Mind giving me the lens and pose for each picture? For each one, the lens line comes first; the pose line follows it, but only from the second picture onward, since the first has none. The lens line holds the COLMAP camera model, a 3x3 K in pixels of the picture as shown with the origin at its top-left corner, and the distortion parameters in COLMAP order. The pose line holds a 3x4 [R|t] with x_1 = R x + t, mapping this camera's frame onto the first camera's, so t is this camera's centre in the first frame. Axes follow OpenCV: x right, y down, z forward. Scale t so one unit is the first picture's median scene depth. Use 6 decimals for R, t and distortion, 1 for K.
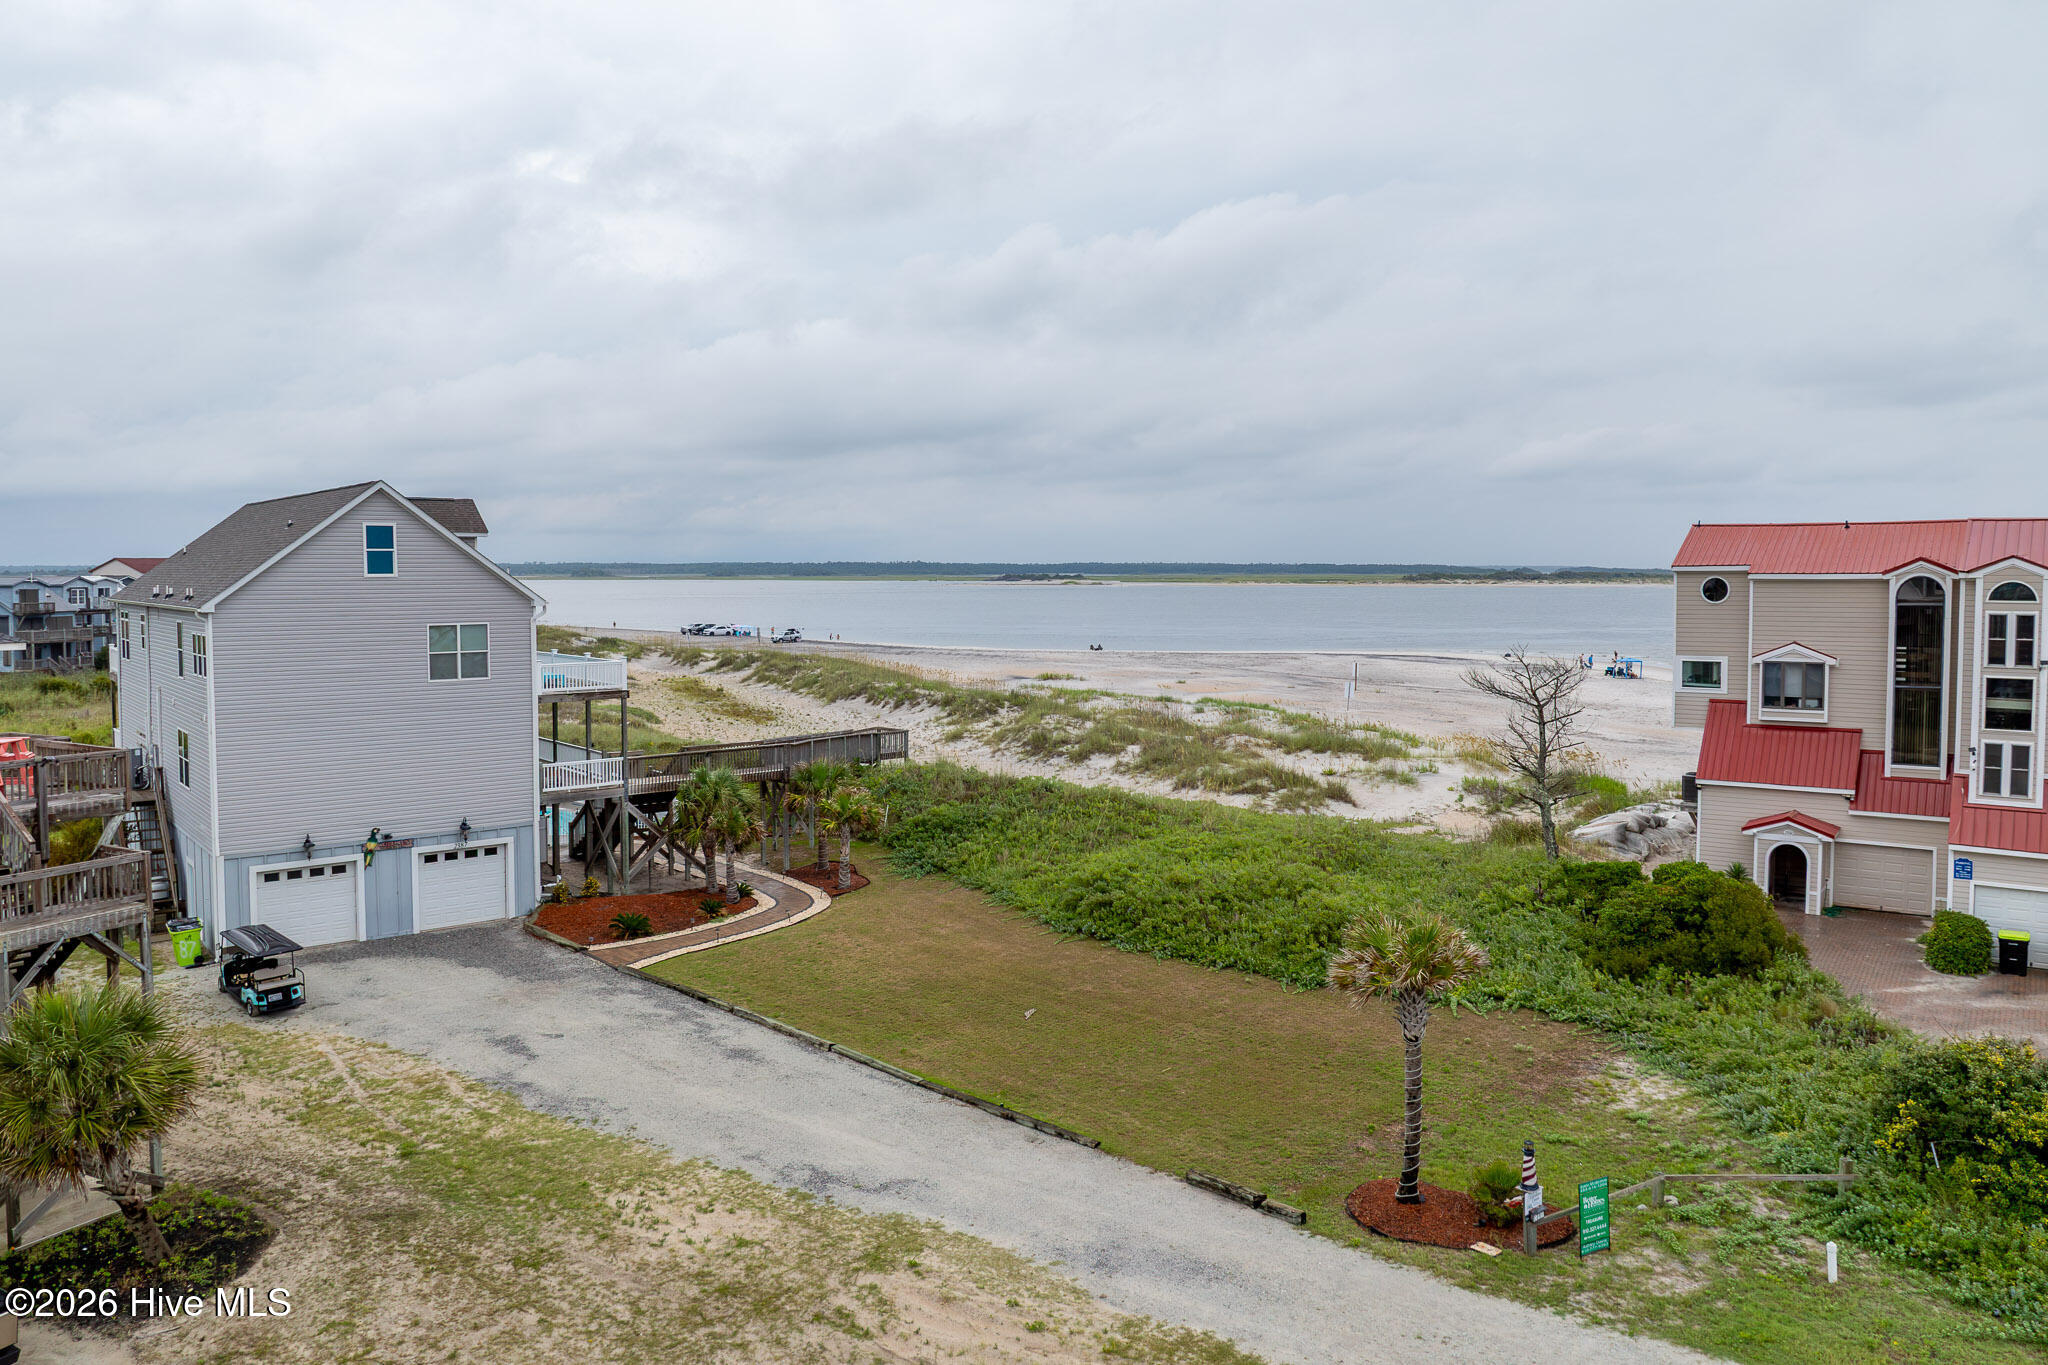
lens RADIAL K [[1455.7, 0, 1035.9], [0, 1455.7, 637.6], [0, 0, 1]] dist [-0.036790, 0.003279]
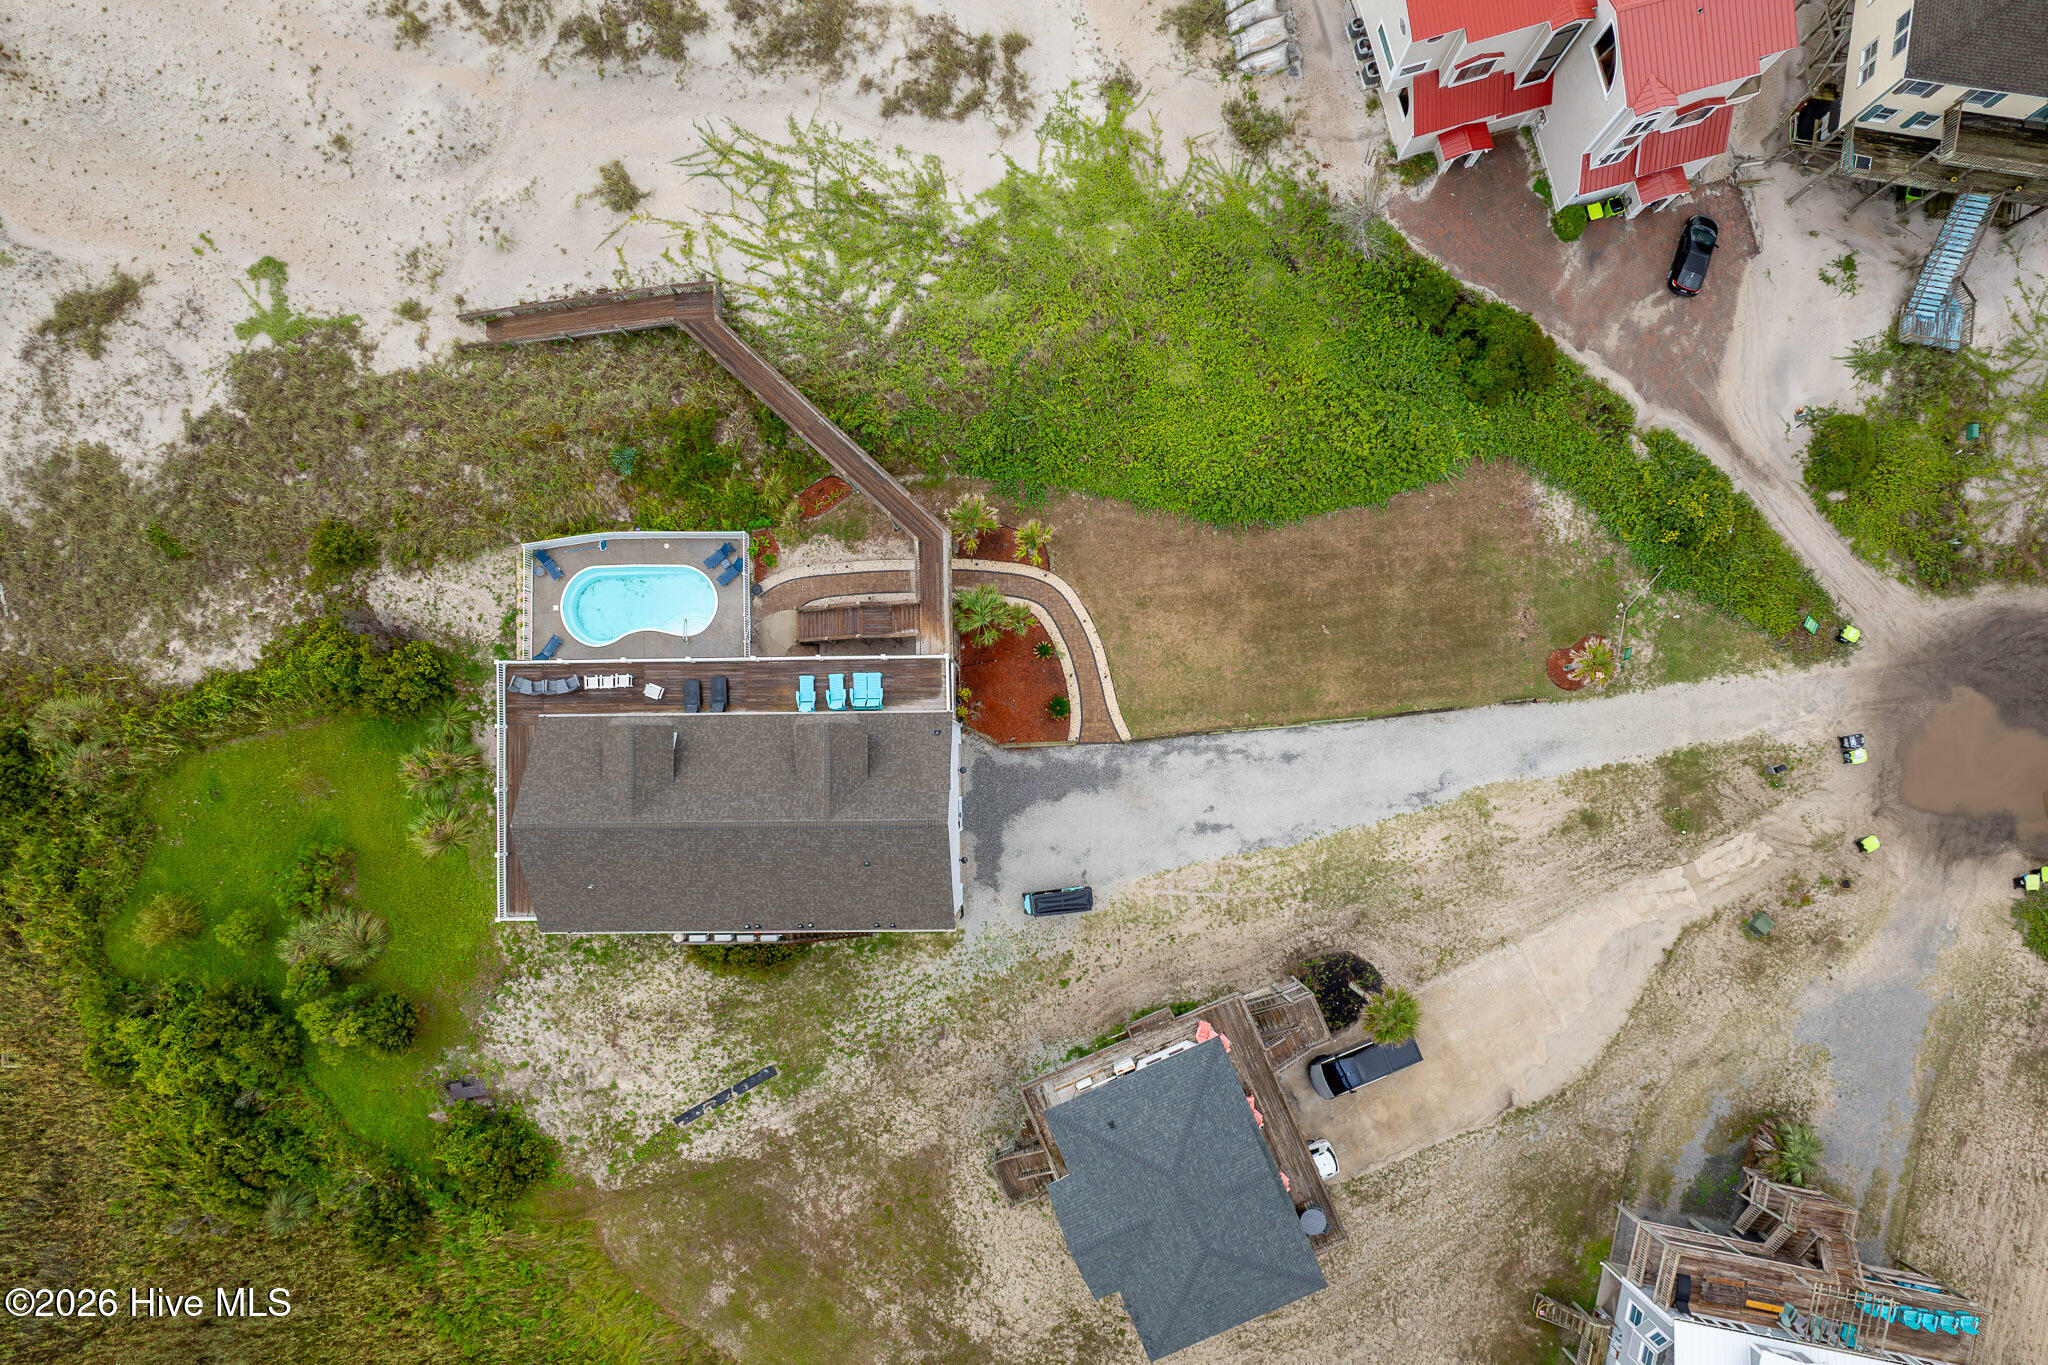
lens RADIAL K [[1455.7, 0, 1010.4], [0, 1455.7, 690.4], [0, 0, 1]] dist [-0.036790, 0.003279]
pose [[0.626738, -0.779166, 0.010023, -0.302870], [0.053502, 0.055860, 0.997004, -1.490951], [-0.777391, -0.624324, 0.076696, 0.883533]]
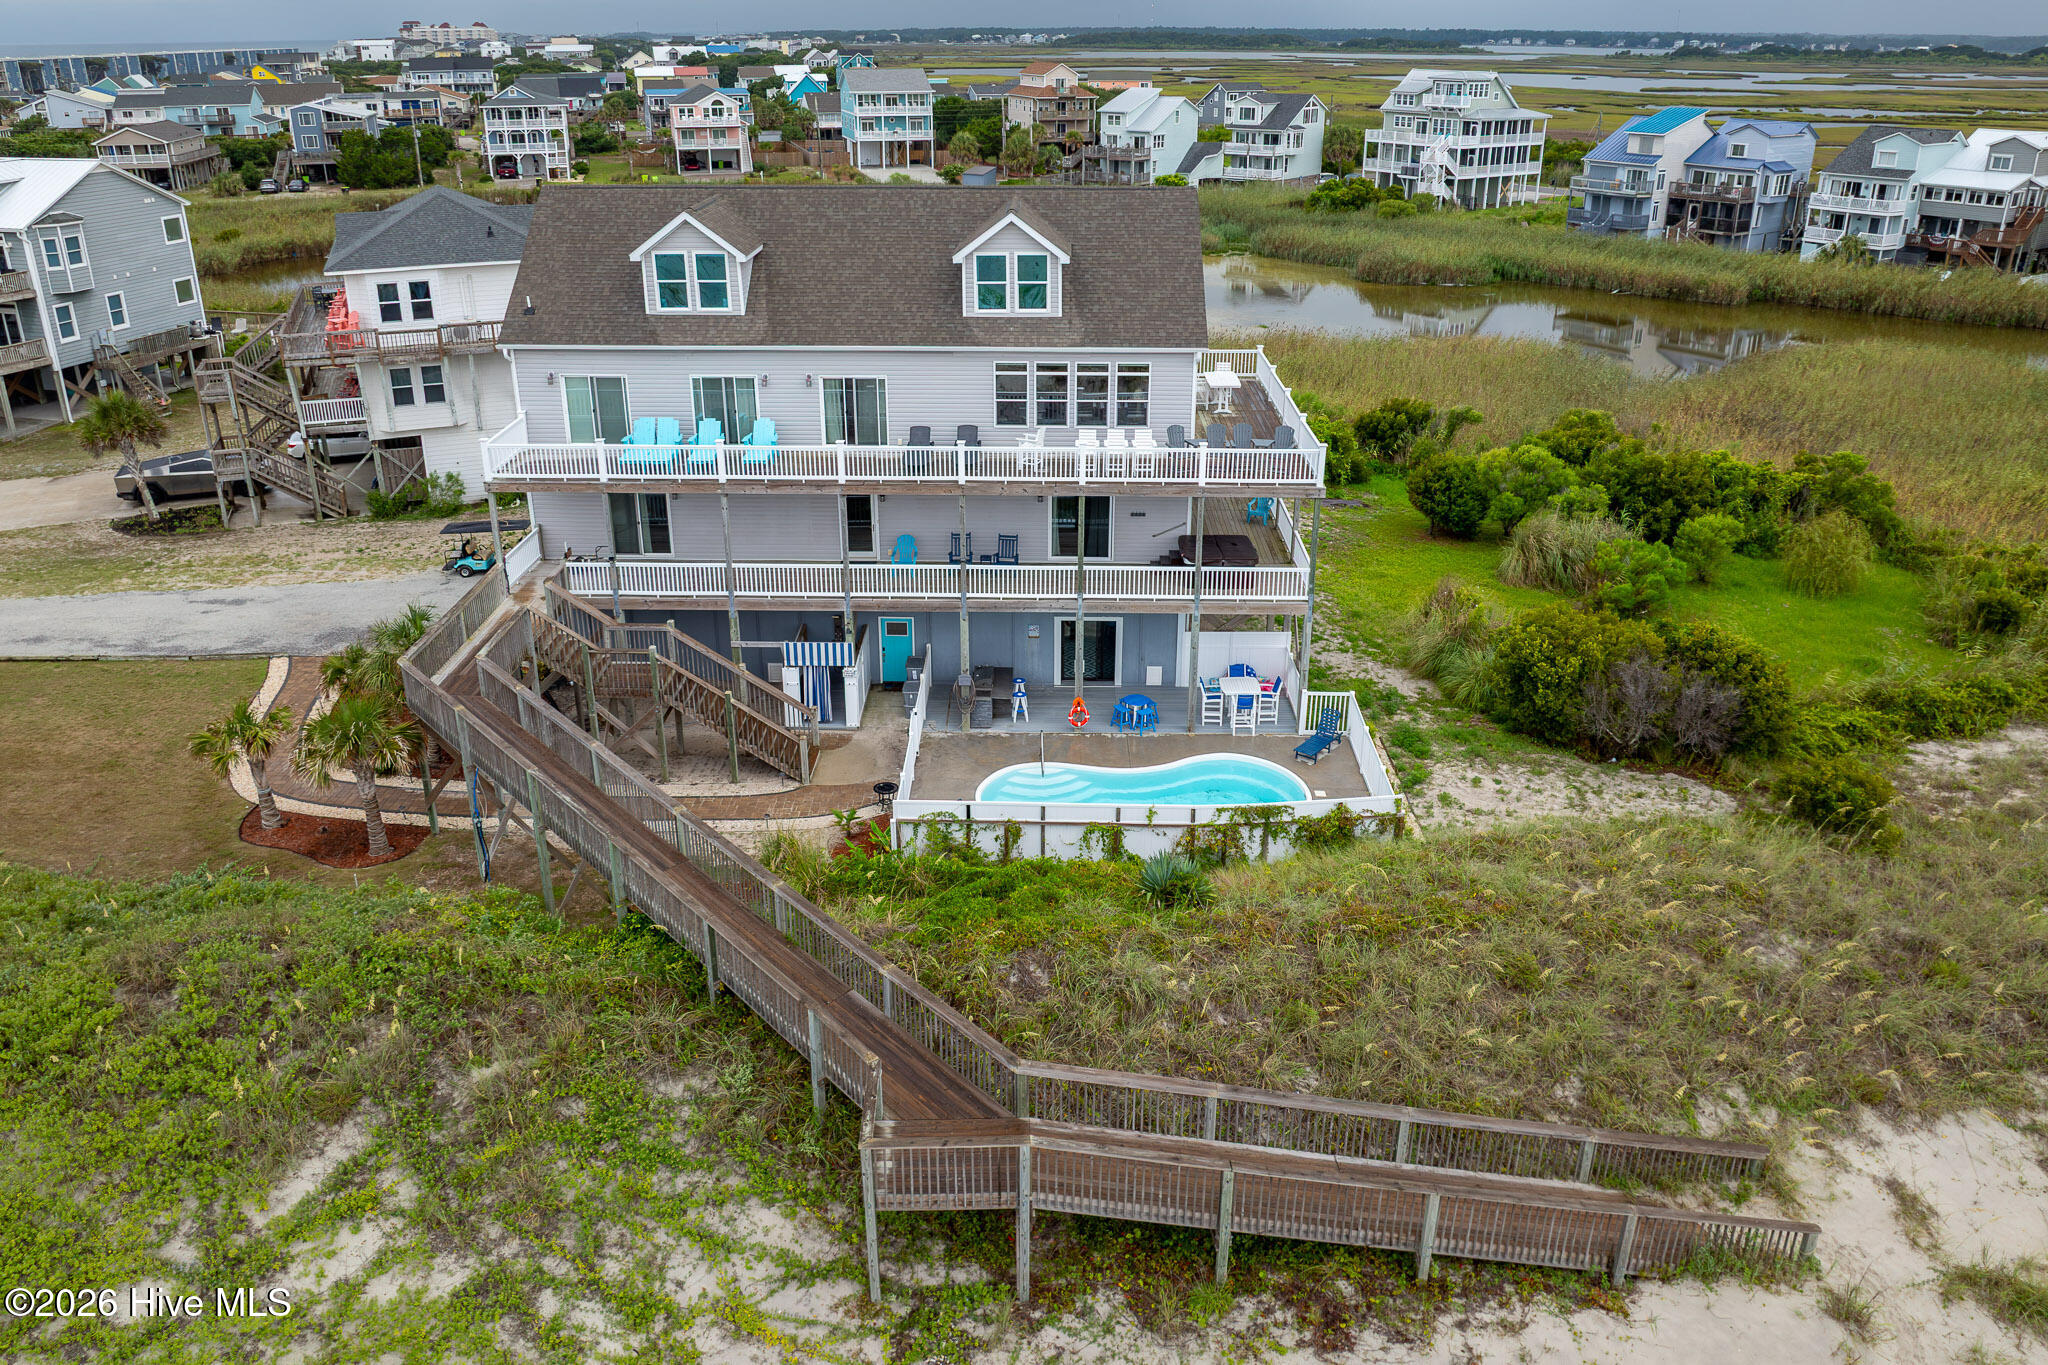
lens RADIAL K [[1455.7, 0, 1023.8], [0, 1455.7, 602.7], [0, 0, 1]] dist [-0.036790, 0.003279]
pose [[-0.651359, 0.278071, -0.705980, 0.101879], [-0.038010, 0.917301, 0.396376, -0.237315], [0.757817, 0.285018, -0.586923, 1.808615]]
